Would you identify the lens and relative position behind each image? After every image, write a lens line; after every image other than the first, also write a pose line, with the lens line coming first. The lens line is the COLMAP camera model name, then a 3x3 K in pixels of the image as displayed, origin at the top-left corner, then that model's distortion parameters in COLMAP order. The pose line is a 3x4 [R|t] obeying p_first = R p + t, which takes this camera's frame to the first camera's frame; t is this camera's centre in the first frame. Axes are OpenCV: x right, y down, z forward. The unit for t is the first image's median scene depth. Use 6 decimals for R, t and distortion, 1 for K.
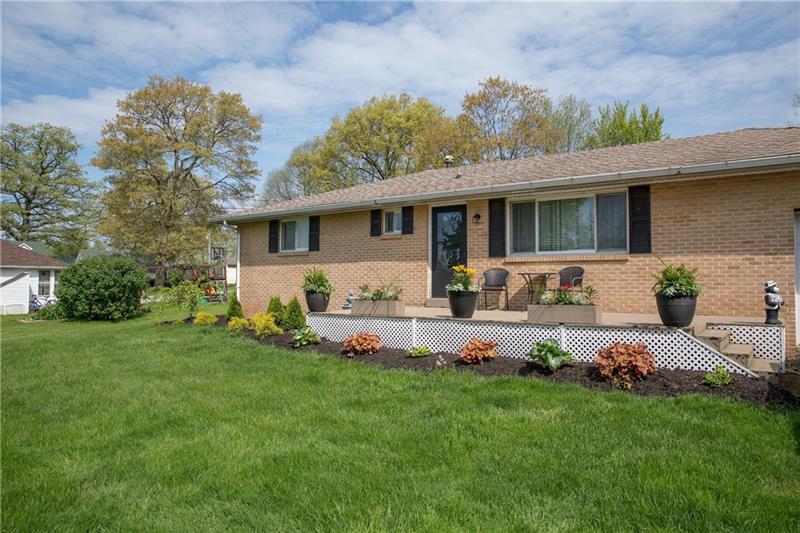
lens RADIAL K [[553.4, 0, 398.9], [0, 553.4, 265.4], [0, 0, 1]] dist [-0.086693, 0.056482]
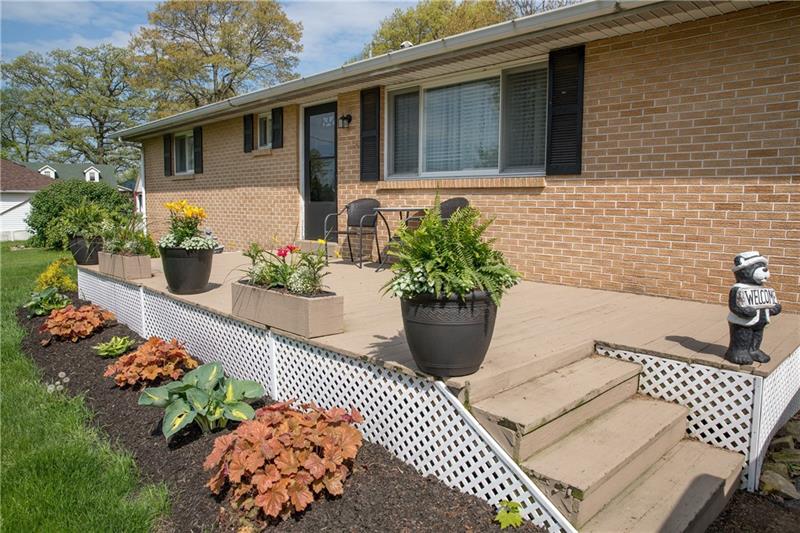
lens RADIAL K [[553.4, 0, 395.5], [0, 553.4, 269.1], [0, 0, 1]] dist [-0.086693, 0.056482]
pose [[0.985761, 0.021990, -0.166708, 0.365994], [0.003704, 0.988332, 0.152269, -0.013661], [0.168111, -0.150718, 0.974178, 0.418783]]
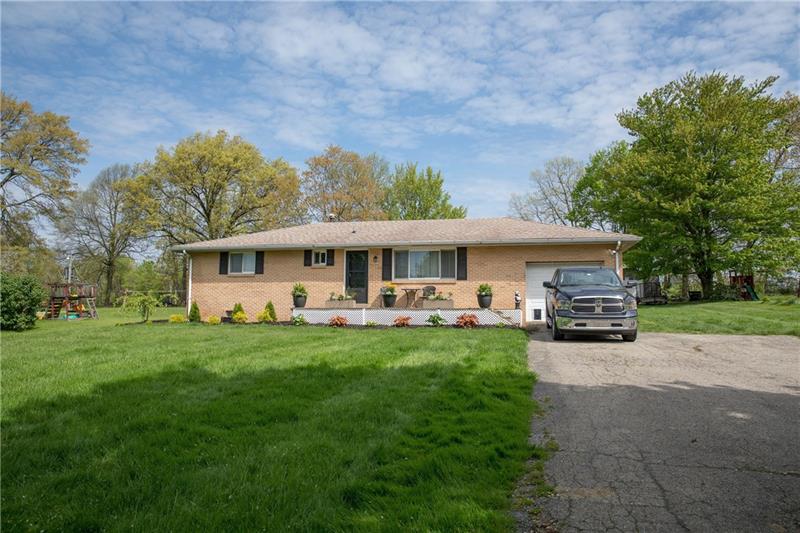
lens RADIAL K [[553.4, 0, 403.0], [0, 553.4, 265.9], [0, 0, 1]] dist [-0.086693, 0.056482]
pose [[0.918816, 0.038220, 0.392831, -0.571079], [-0.016545, 0.998155, -0.058416, 0.049410], [-0.394339, 0.047174, 0.917754, -0.811843]]
